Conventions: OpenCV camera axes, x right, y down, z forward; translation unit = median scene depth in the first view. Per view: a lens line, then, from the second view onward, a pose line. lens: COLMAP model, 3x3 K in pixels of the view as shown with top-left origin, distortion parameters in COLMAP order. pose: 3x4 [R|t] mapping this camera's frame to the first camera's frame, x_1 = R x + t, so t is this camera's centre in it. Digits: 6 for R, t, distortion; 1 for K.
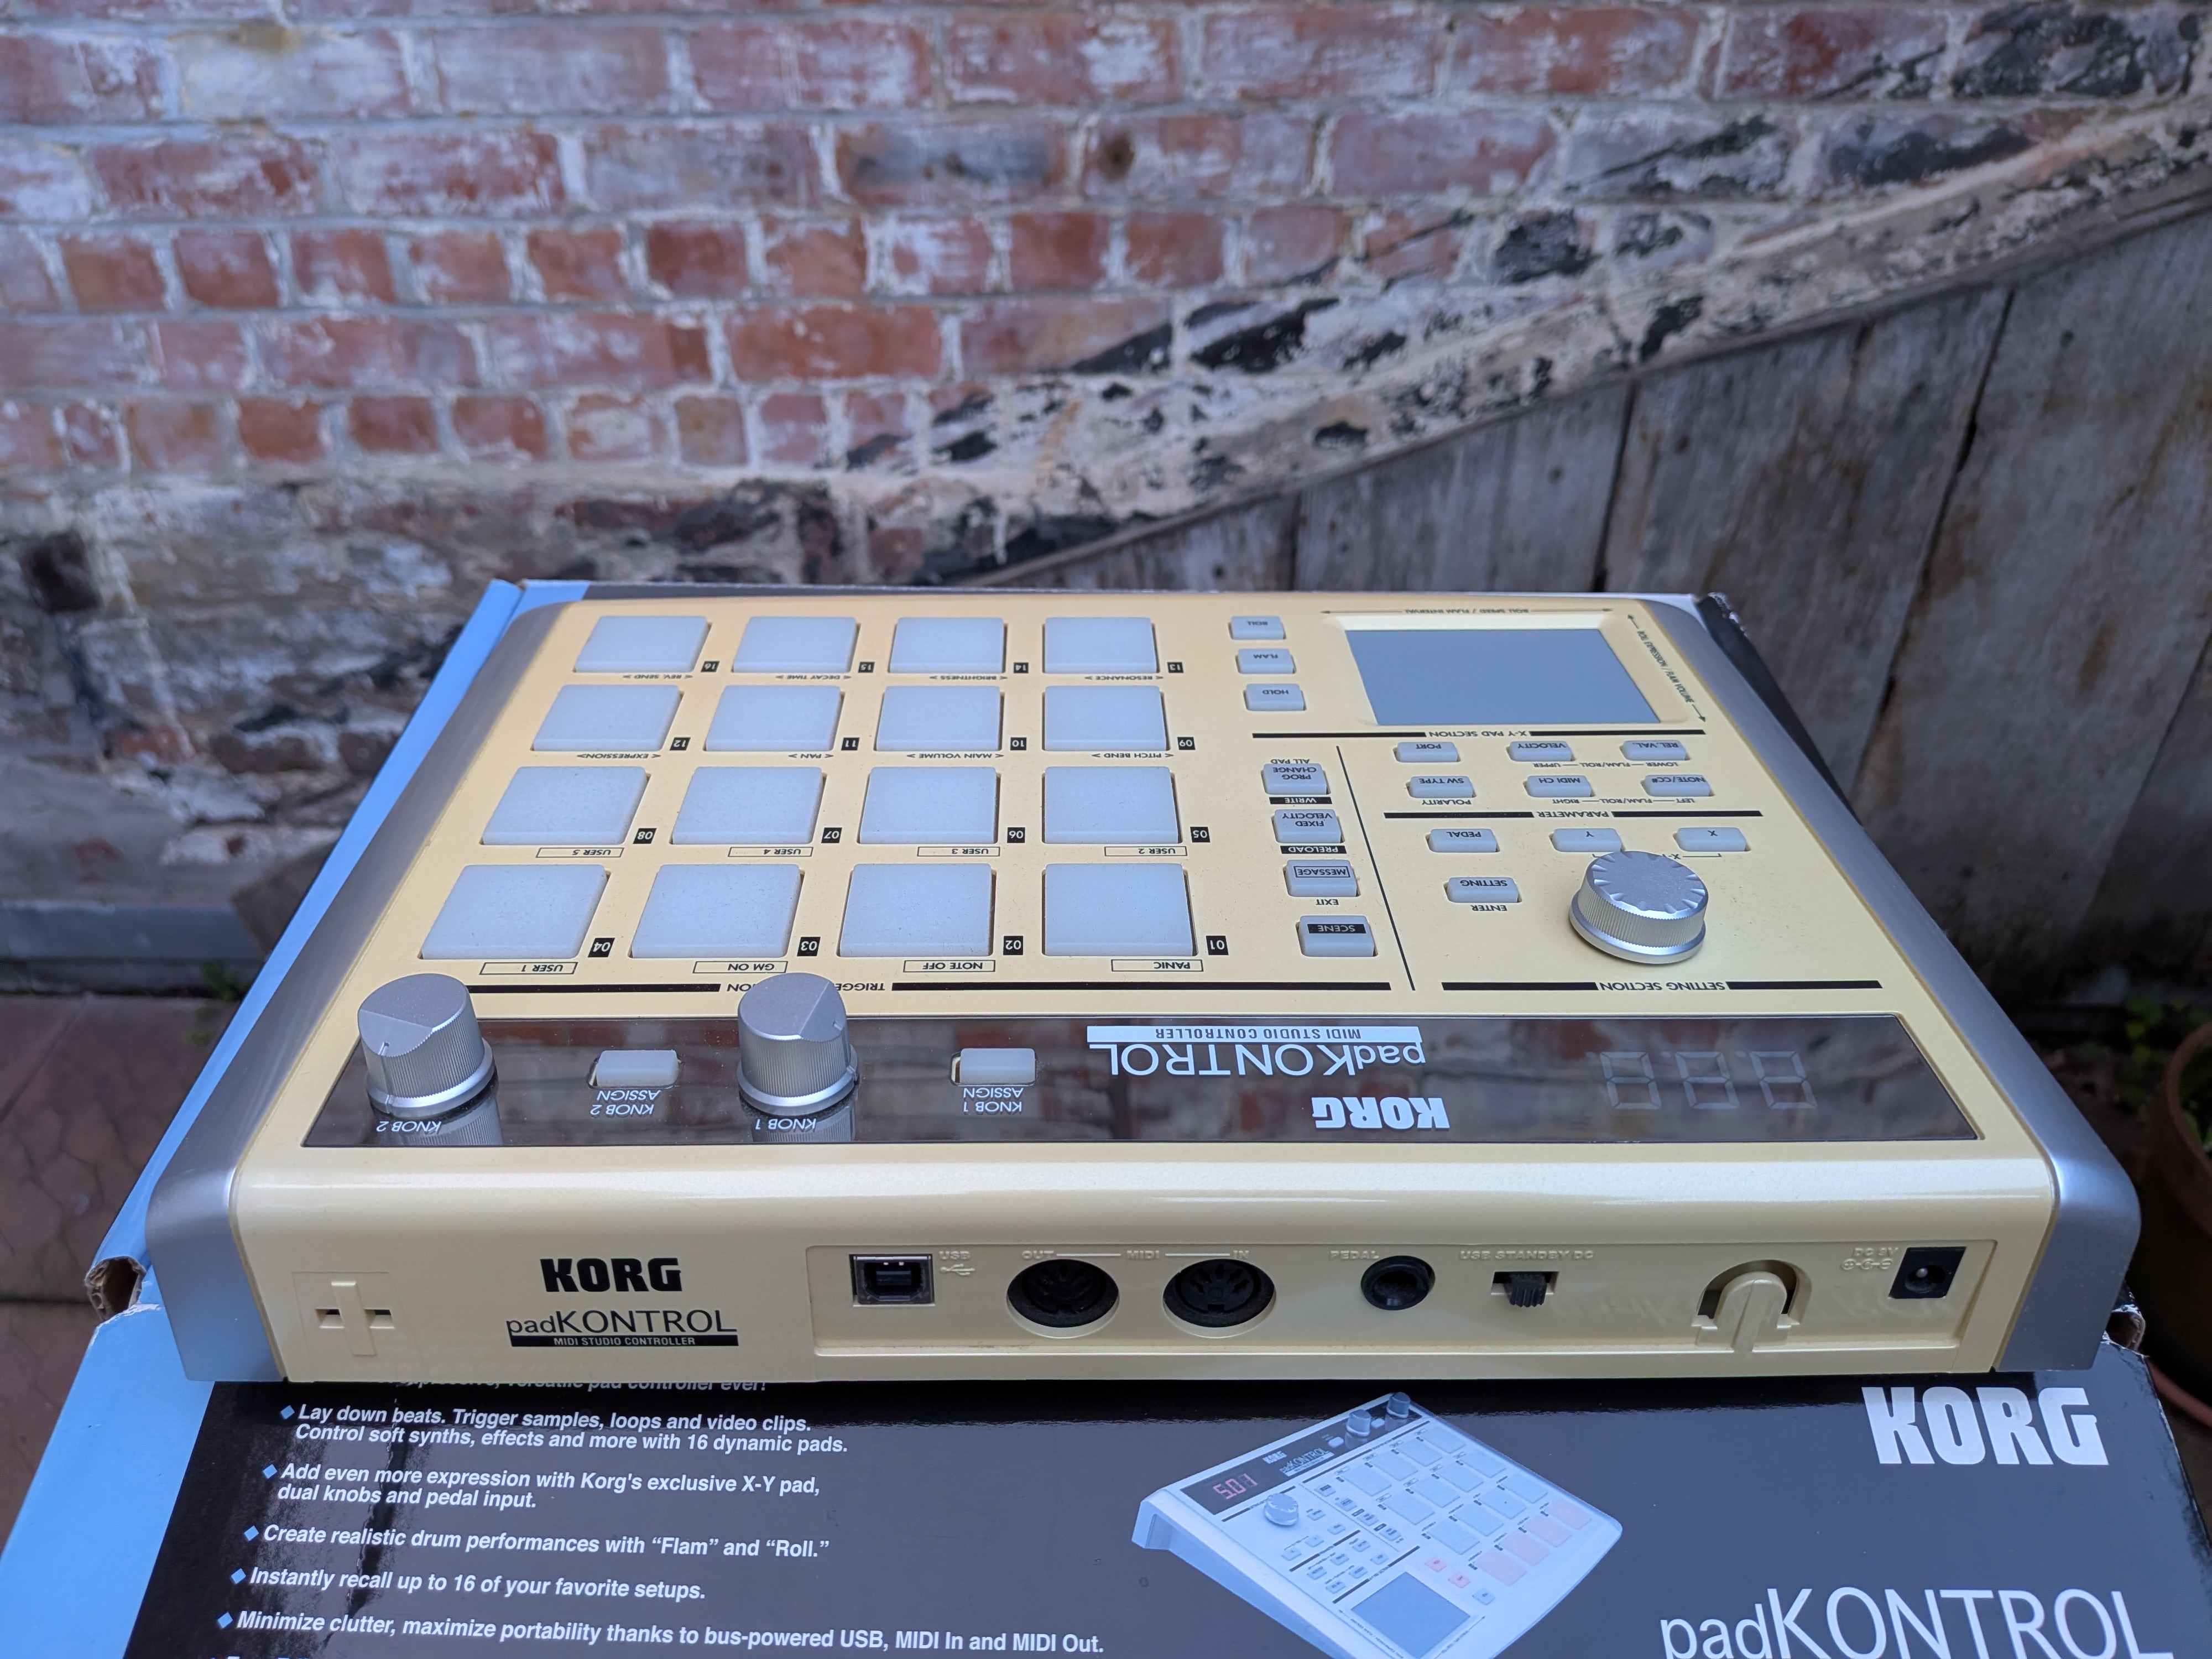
lens RADIAL K [[1646.5, 0, 1062.7], [0, 1646.5, 836.1], [0, 0, 1]] dist [-0.021413, -0.019765]
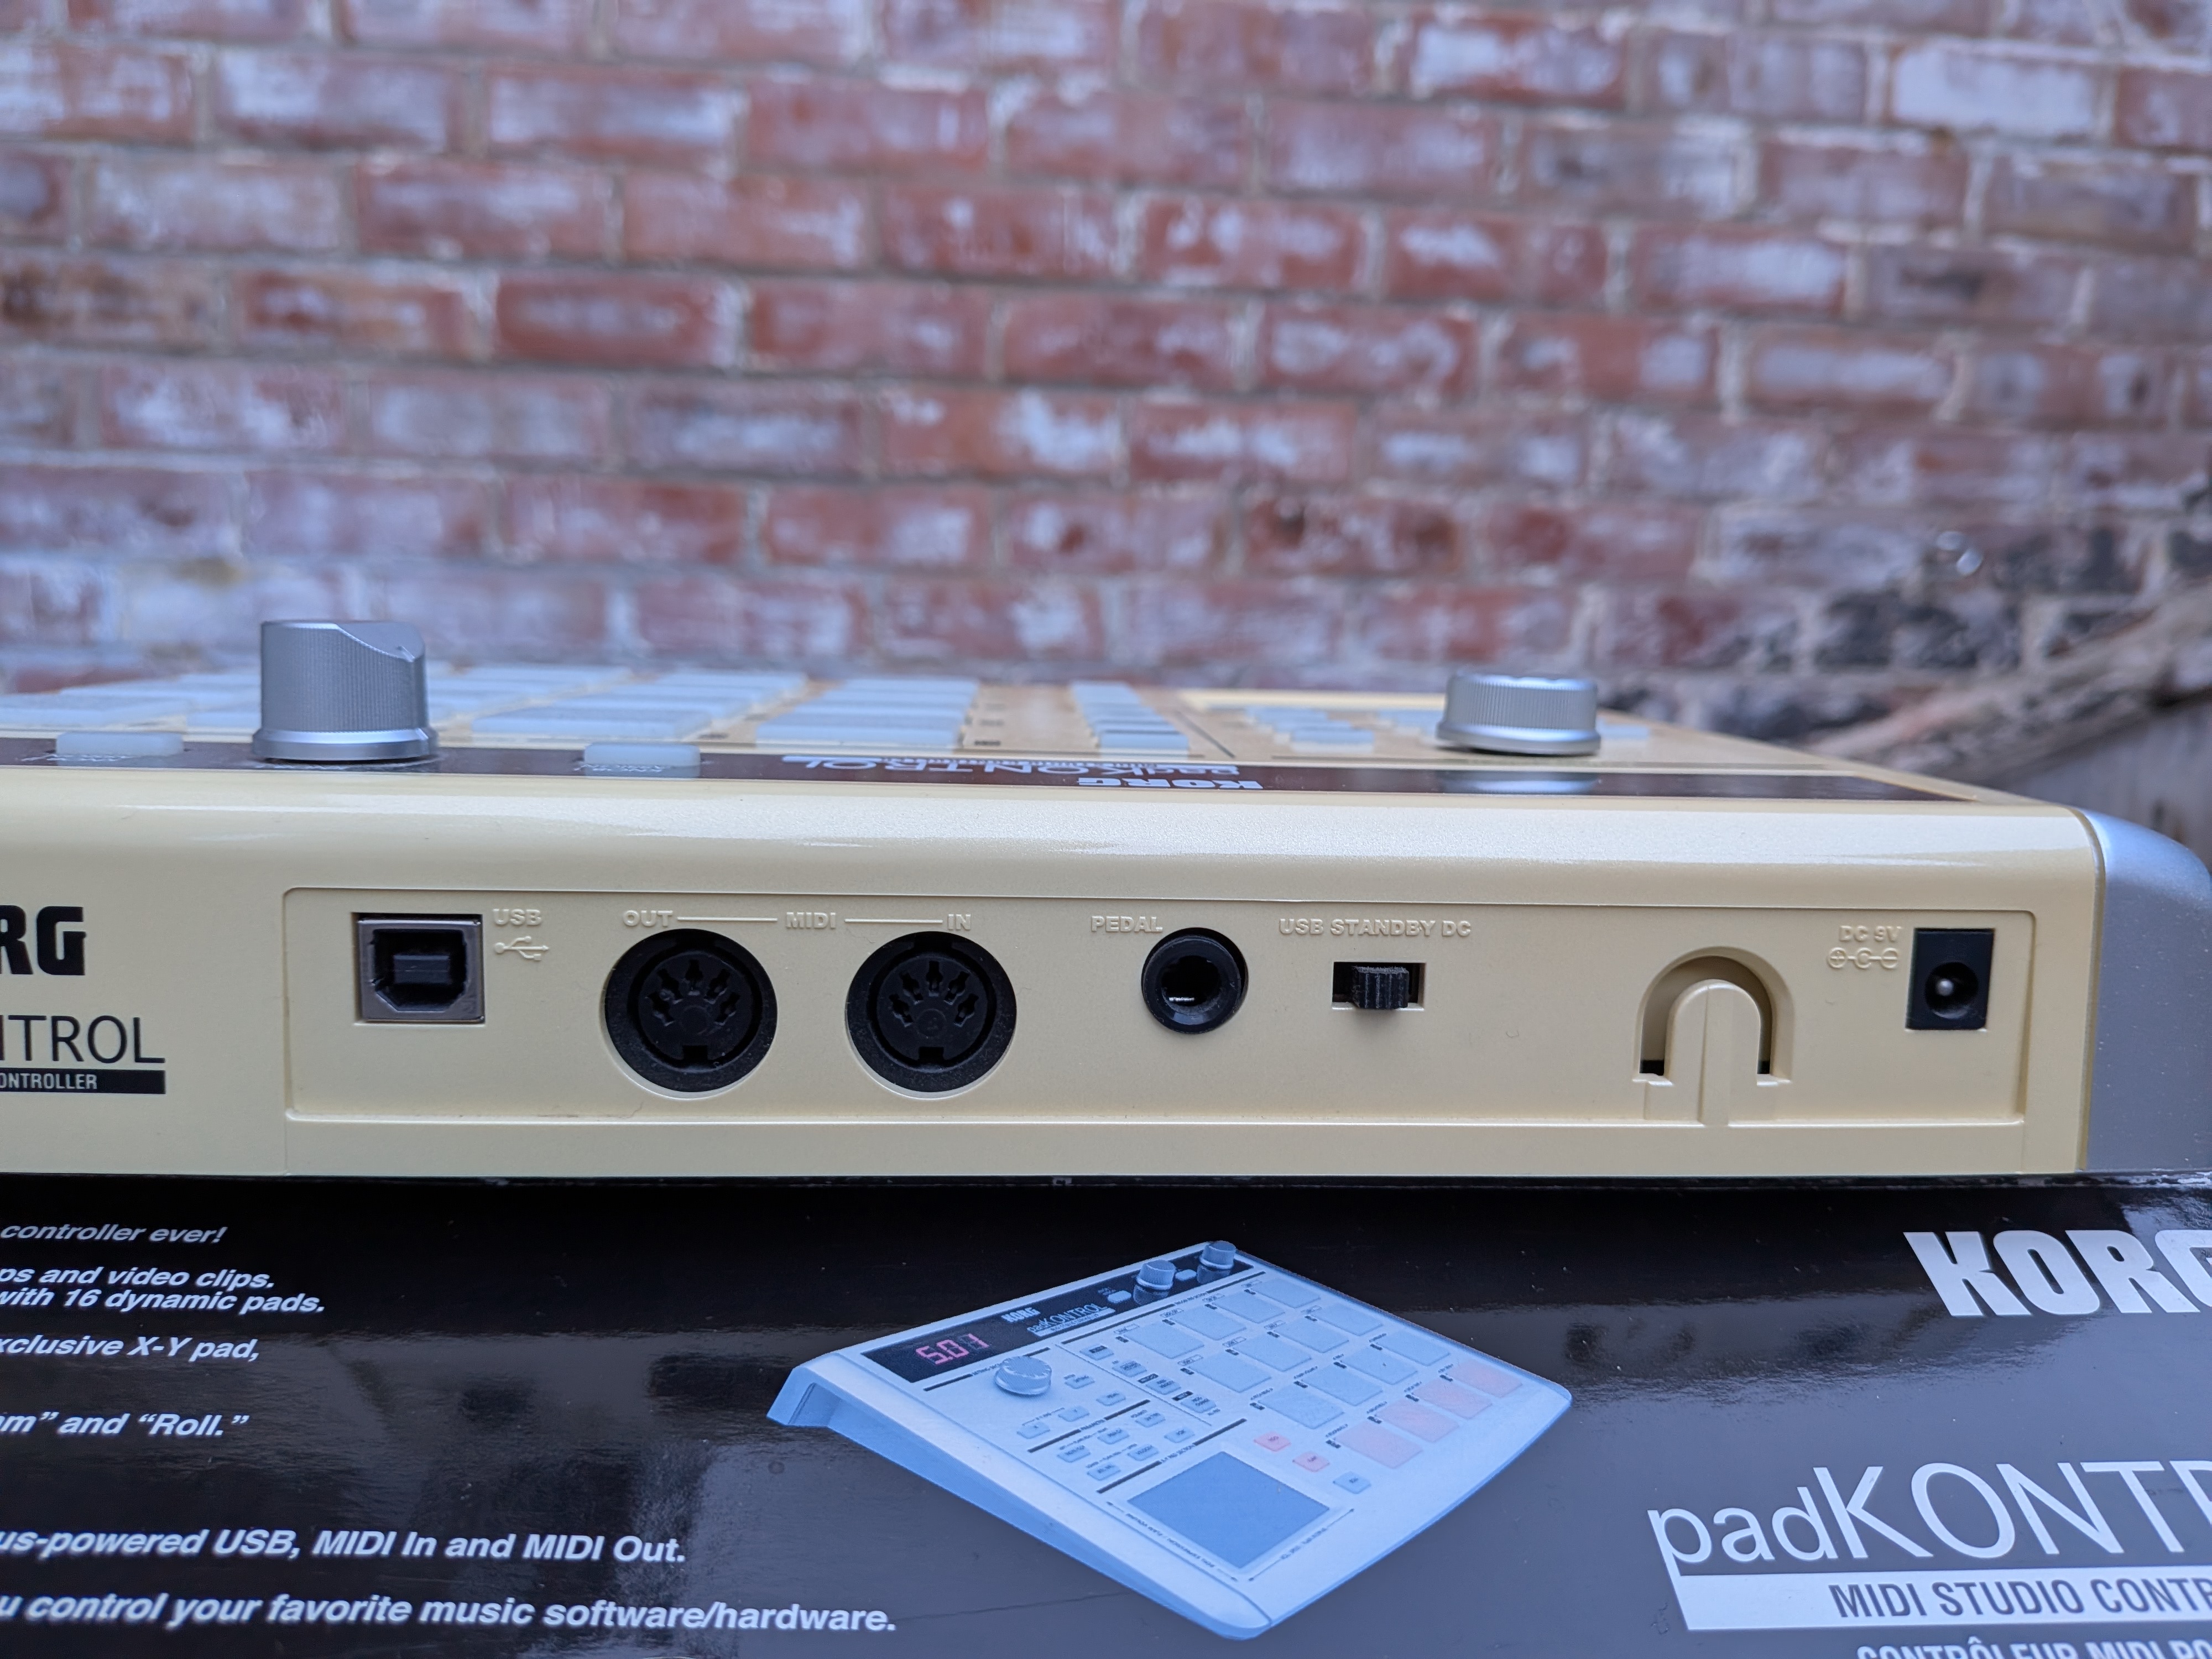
lens RADIAL K [[1646.5, 0, 1180.0], [0, 1646.5, 911.0], [0, 0, 1]] dist [-0.021413, -0.019765]
pose [[0.996823, 0.012751, 0.078617, 0.142923], [0.021279, 0.908580, -0.417169, 0.516092], [-0.076749, 0.417517, 0.905422, 0.368954]]
